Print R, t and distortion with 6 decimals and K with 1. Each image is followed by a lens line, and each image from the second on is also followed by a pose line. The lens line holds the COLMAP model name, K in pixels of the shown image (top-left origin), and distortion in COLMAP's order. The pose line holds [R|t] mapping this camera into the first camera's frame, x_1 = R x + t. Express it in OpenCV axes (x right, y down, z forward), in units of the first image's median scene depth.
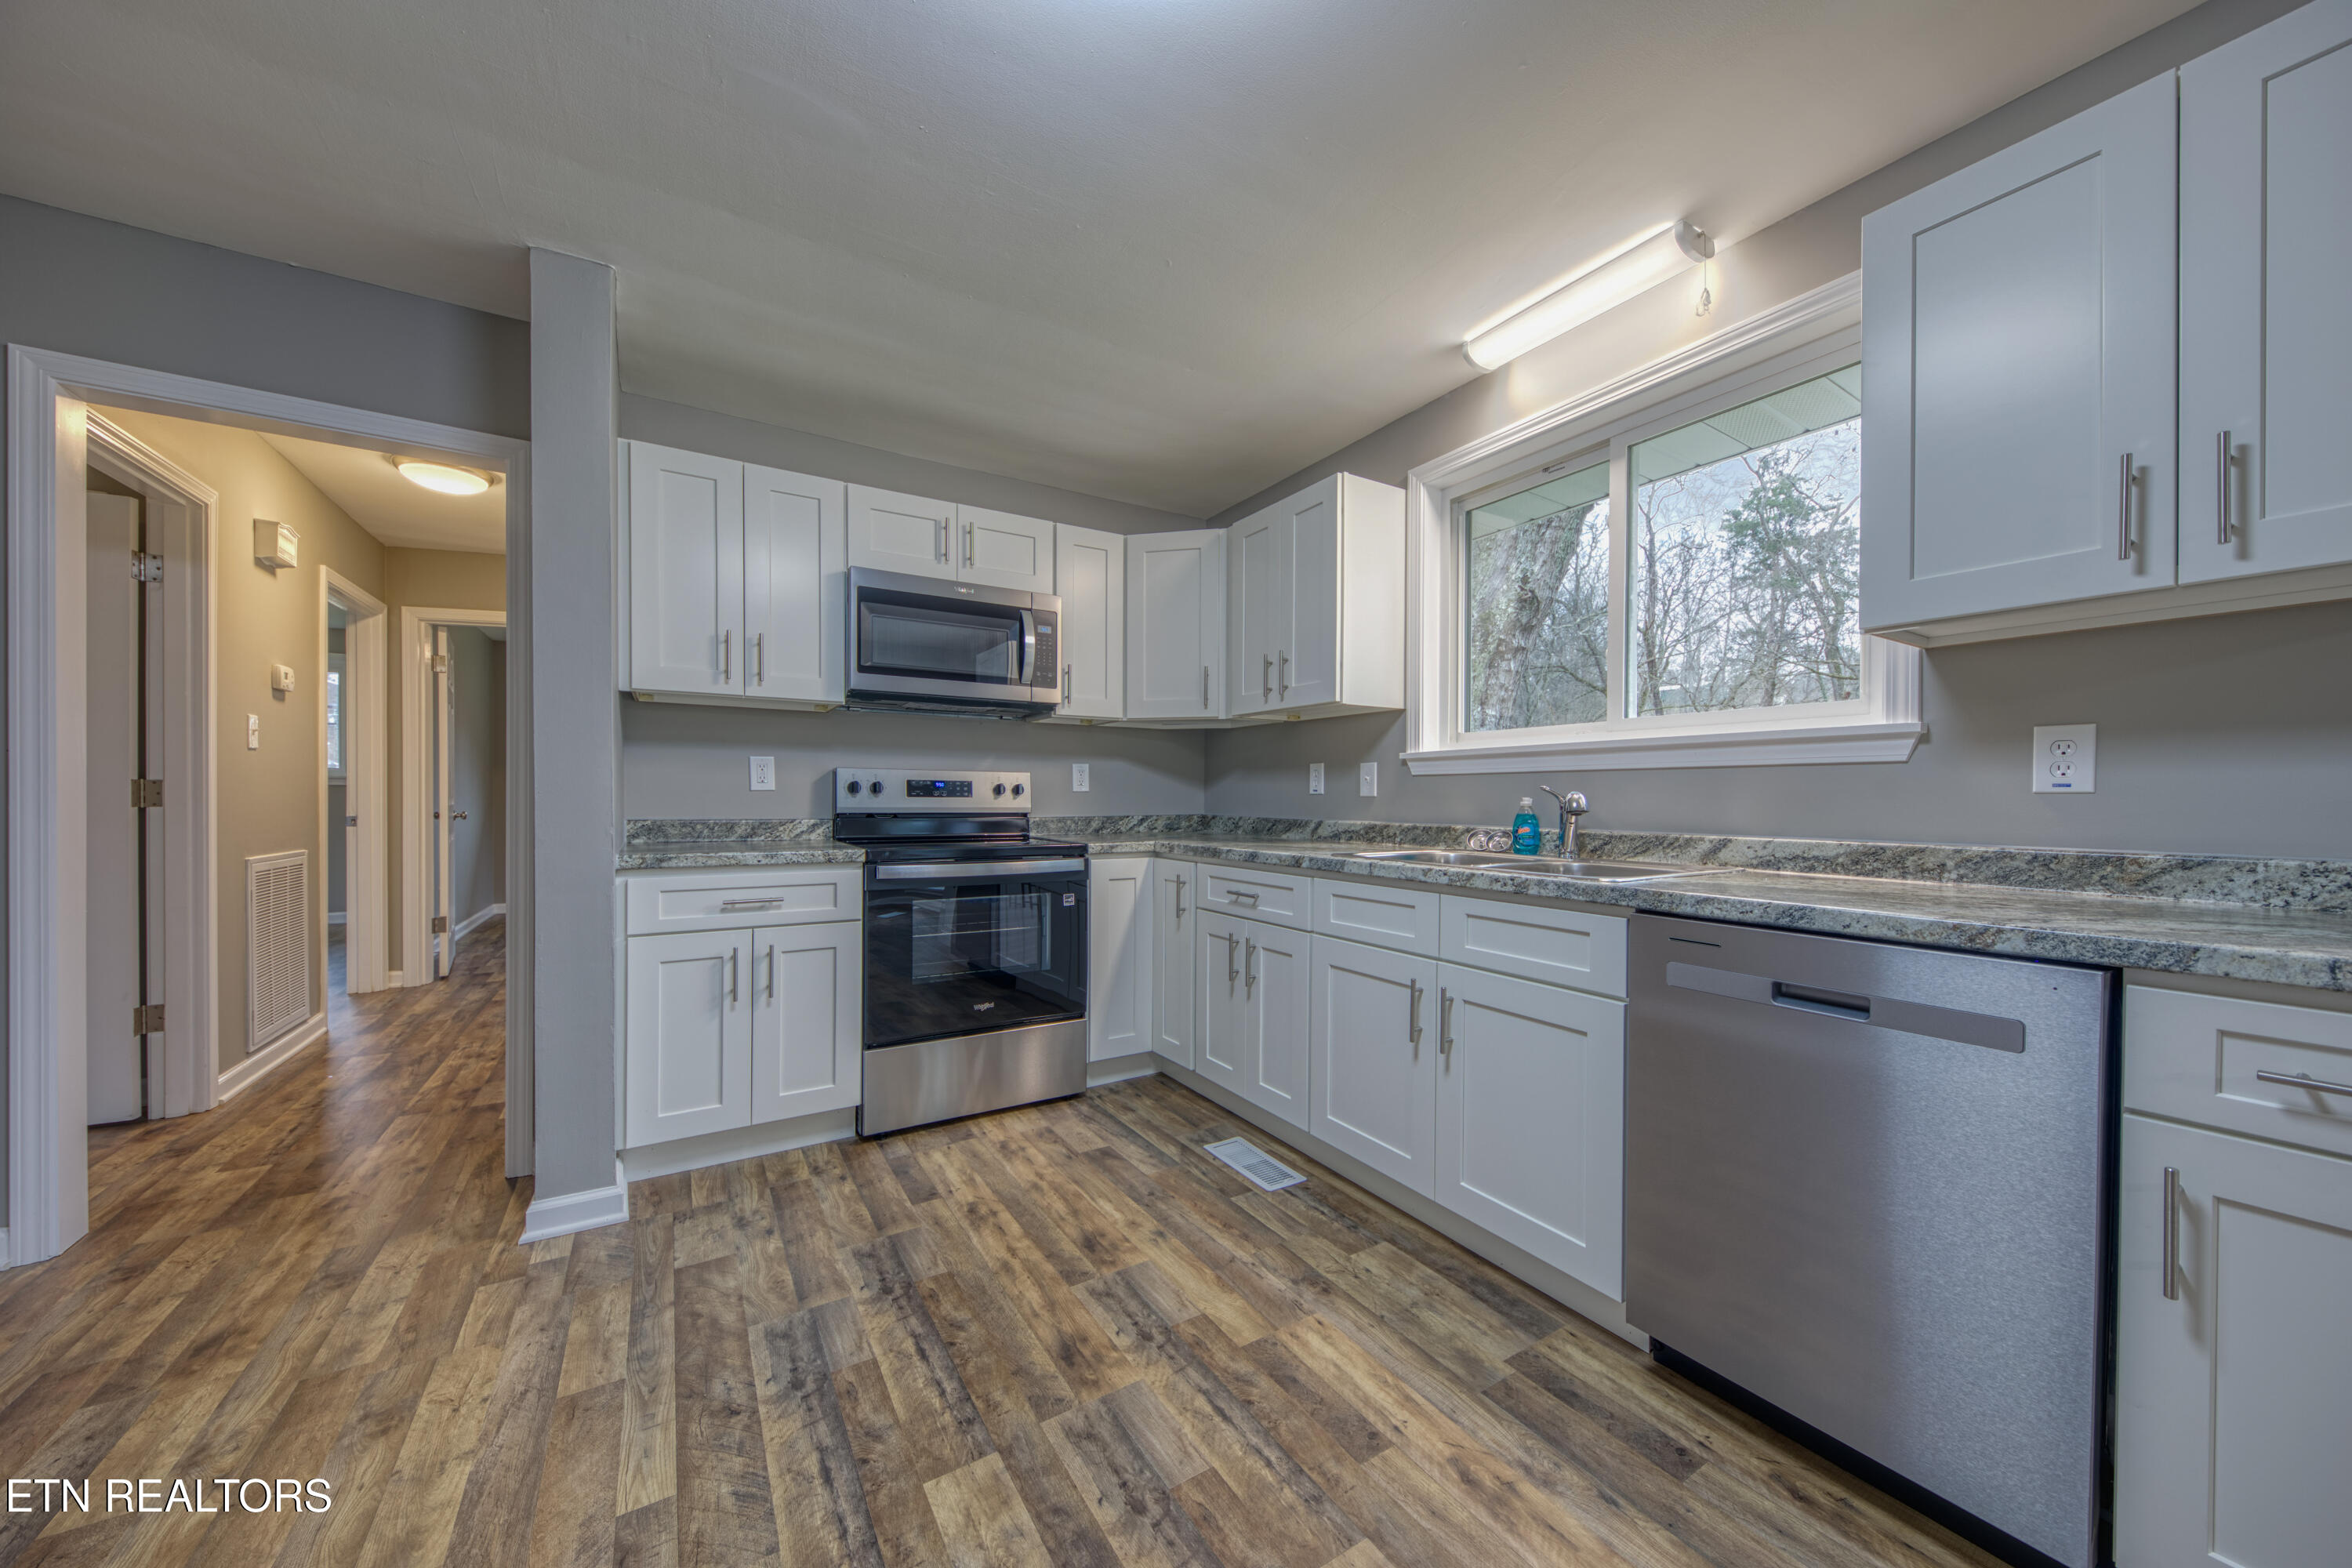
lens RADIAL K [[819.1, 0, 1185.0], [0, 819.1, 797.1], [0, 0, 1]] dist [0.009919, -0.003566]
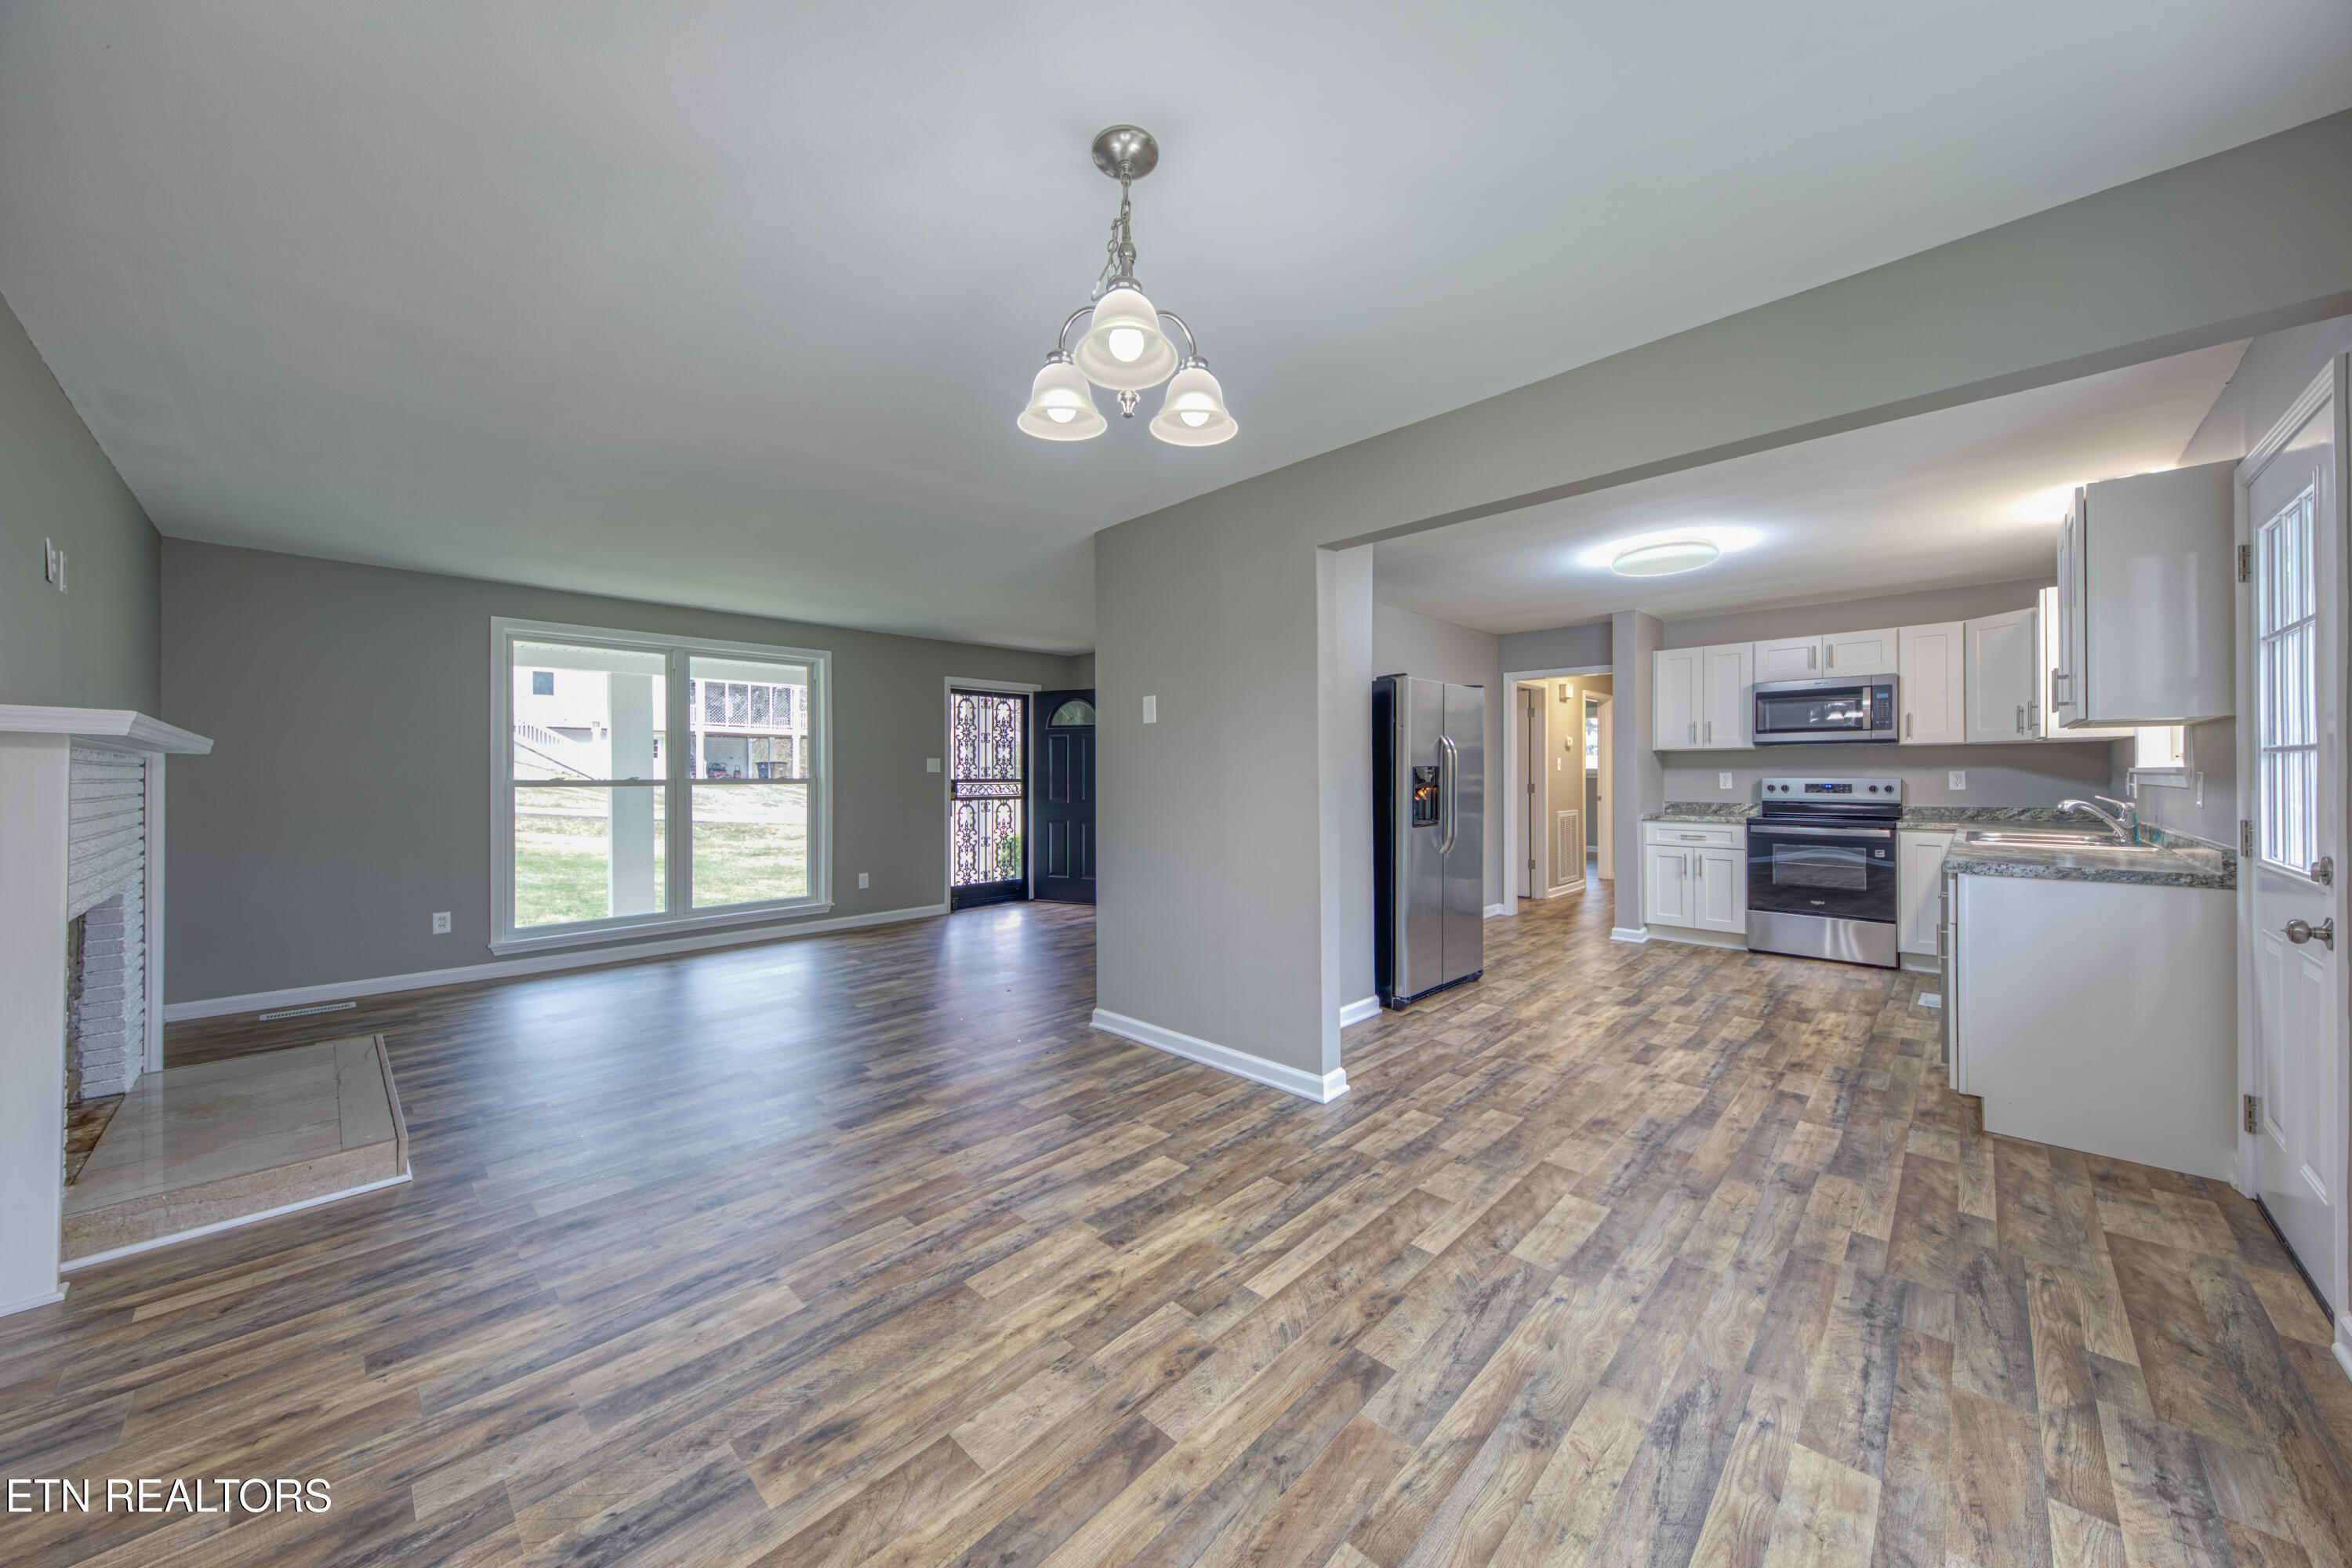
lens RADIAL K [[819.1, 0, 1187.5], [0, 819.1, 779.4], [0, 0, 1]] dist [0.009919, -0.003566]
pose [[0.260889, 0.000481, -0.965369, 1.515639], [0.002506, 0.999996, 0.001176, -0.051001], [0.965366, -0.002726, 0.260886, -1.150290]]
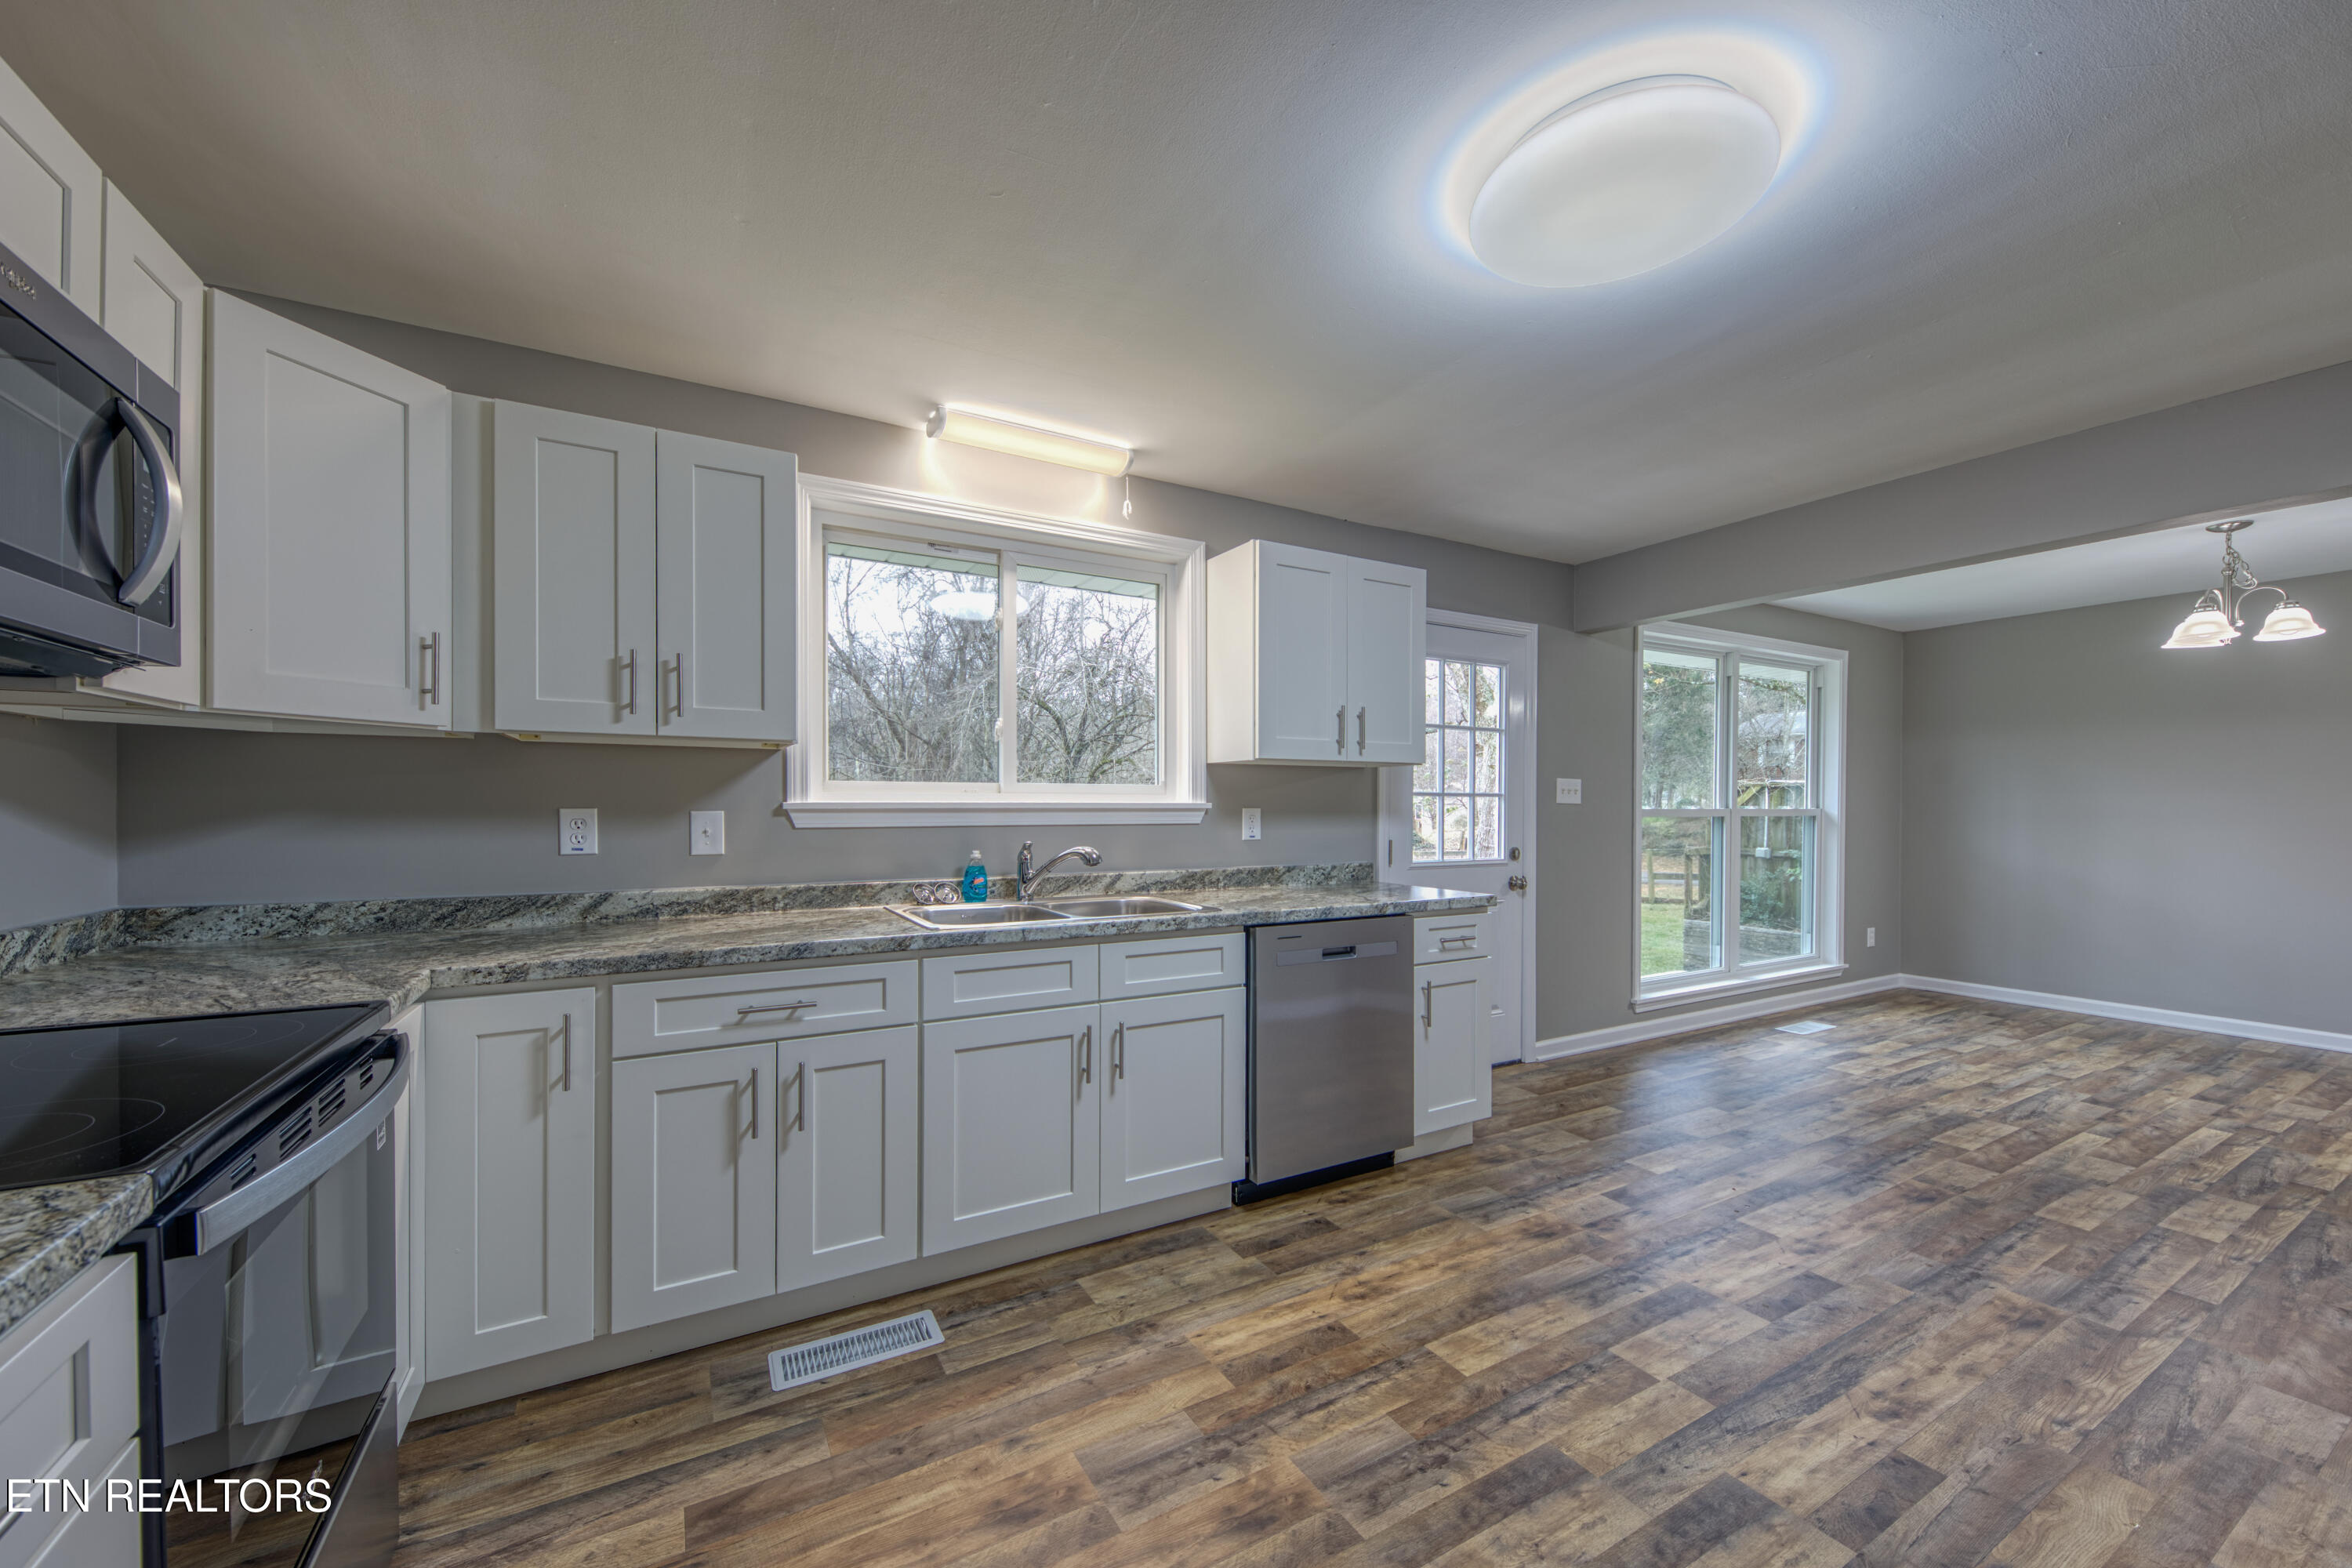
lens RADIAL K [[819.1, 0, 1159.5], [0, 819.1, 798.4], [0, 0, 1]] dist [0.009919, -0.003566]
pose [[0.085986, 0.000551, 0.996296, -0.702830], [-0.000209, 1.000000, -0.000535, -0.073455], [-0.996296, -0.000162, 0.085986, 0.692318]]
